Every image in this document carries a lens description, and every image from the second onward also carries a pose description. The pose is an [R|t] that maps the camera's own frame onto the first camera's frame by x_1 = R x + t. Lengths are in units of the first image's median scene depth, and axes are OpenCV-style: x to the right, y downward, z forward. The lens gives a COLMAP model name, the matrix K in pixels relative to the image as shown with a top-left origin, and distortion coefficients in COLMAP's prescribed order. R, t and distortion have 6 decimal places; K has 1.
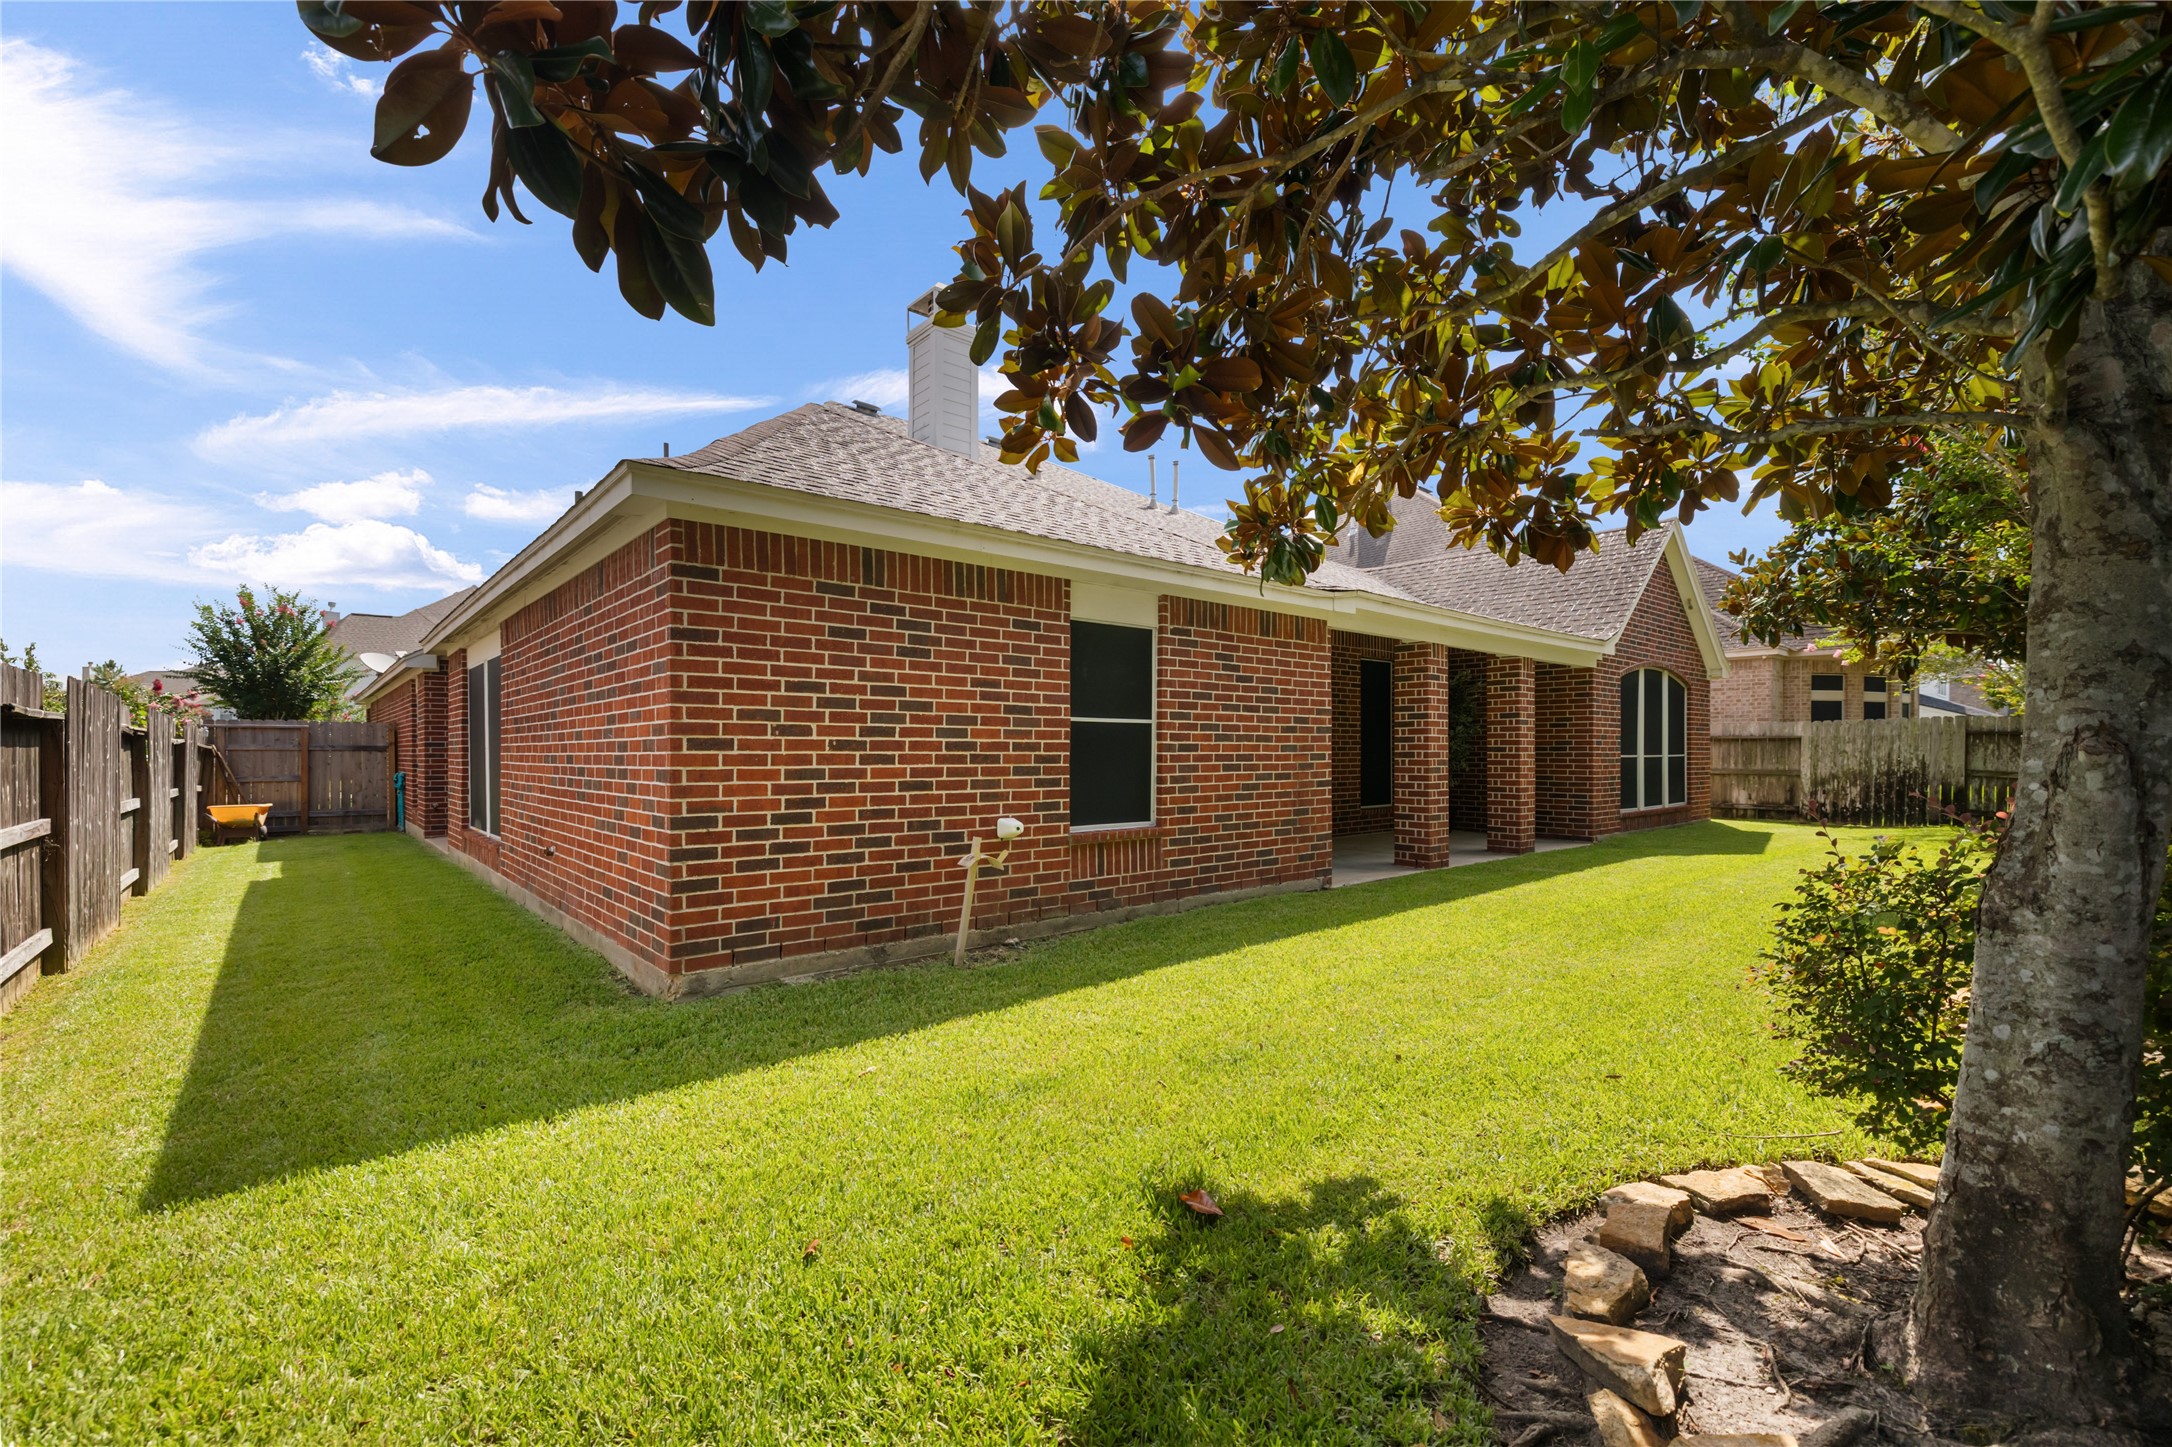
lens RADIAL K [[919.9, 0, 1085.2], [0, 919.9, 761.3], [0, 0, 1]] dist [-0.003816, 0.001892]
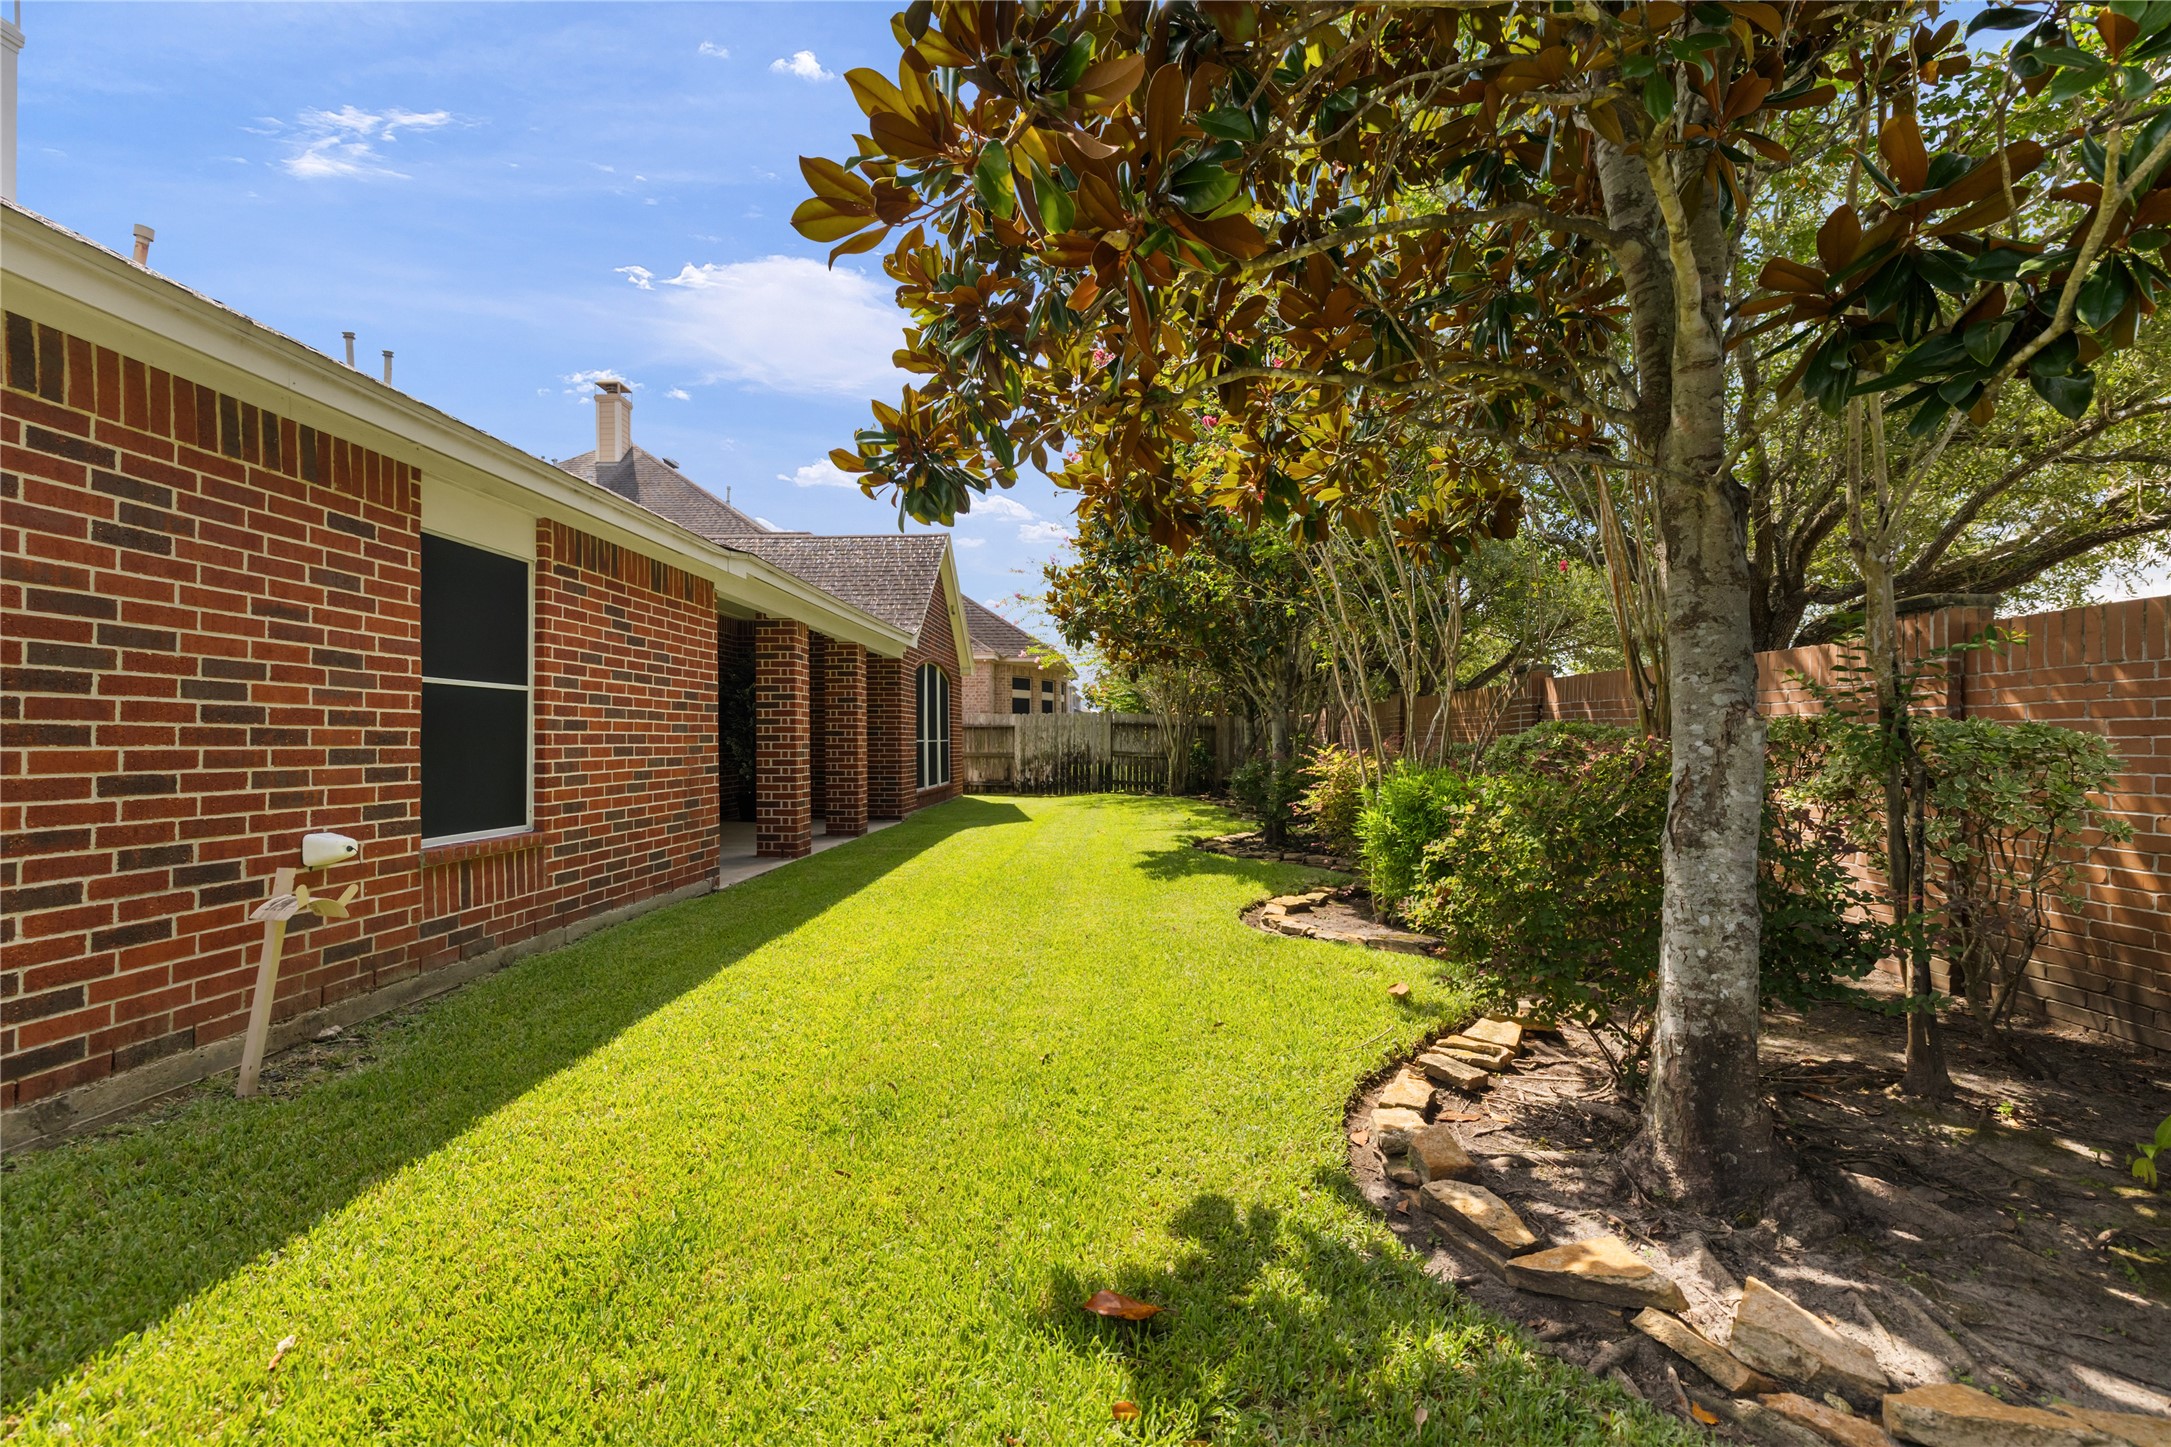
lens RADIAL K [[919.5, 0, 1085.4], [0, 919.5, 742.9], [0, 0, 1]] dist [-0.003816, 0.001892]
pose [[0.683447, -0.001063, 0.730000, -0.176038], [0.006677, 0.999966, -0.004796, 0.007294], [-0.729970, 0.008152, 0.683431, 0.198223]]
